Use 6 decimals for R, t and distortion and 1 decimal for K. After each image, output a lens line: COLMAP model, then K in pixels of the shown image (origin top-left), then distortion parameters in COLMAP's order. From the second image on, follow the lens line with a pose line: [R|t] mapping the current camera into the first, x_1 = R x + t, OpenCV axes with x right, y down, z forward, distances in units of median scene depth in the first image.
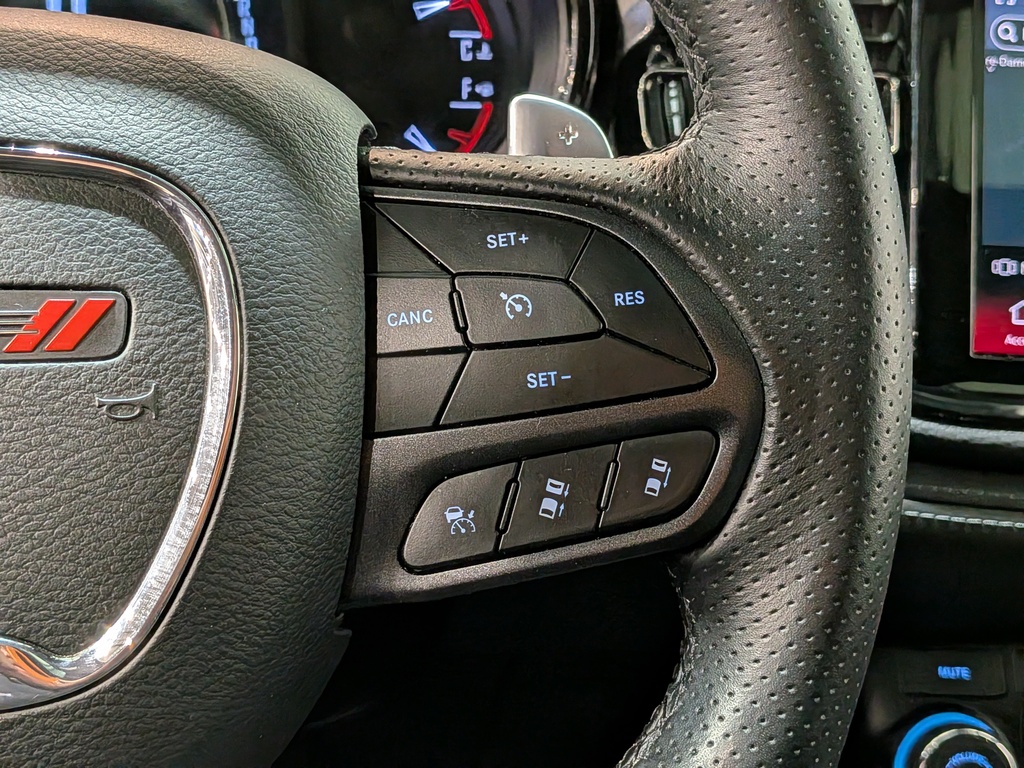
lens RADIAL K [[1470.1, 0, 520.4], [0, 1470.1, 373.3], [0, 0, 1]] dist [0.073861, 0.000000]
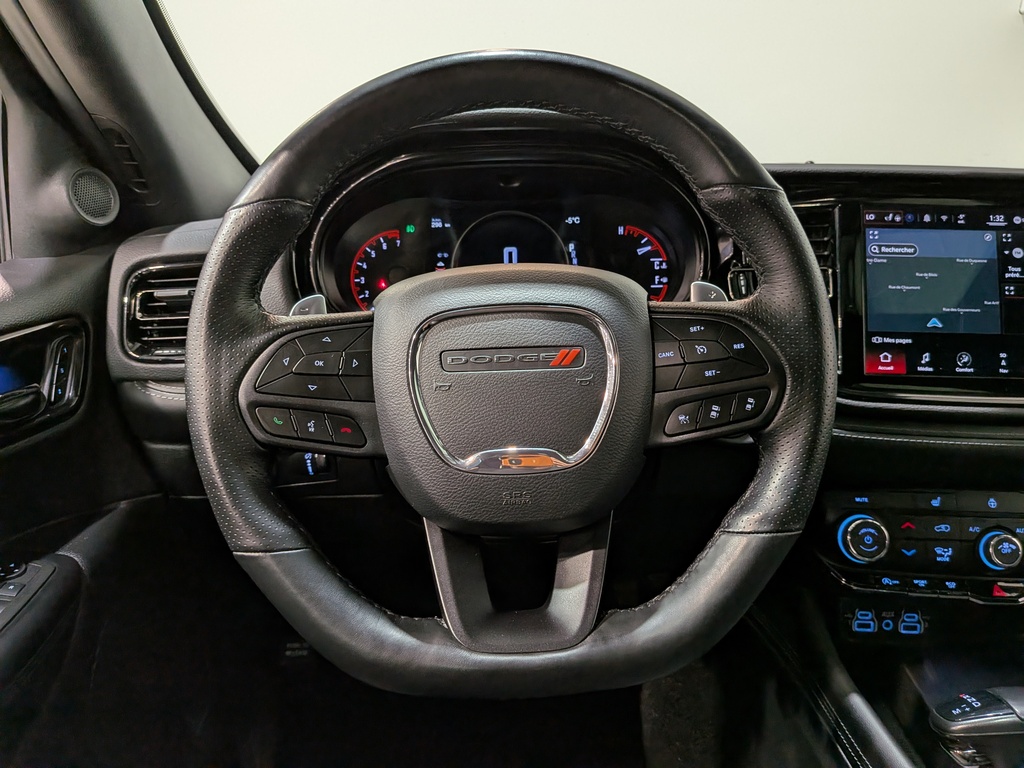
lens RADIAL K [[727.4, 0, 519.2], [0, 727.4, 391.3], [0, 0, 1]] dist [0.048077, -0.071248]
pose [[0.986425, -0.020123, -0.162974, -0.113088], [0.013949, 0.999144, -0.038943, 0.082541], [0.163619, 0.036141, 0.985861, -0.493797]]
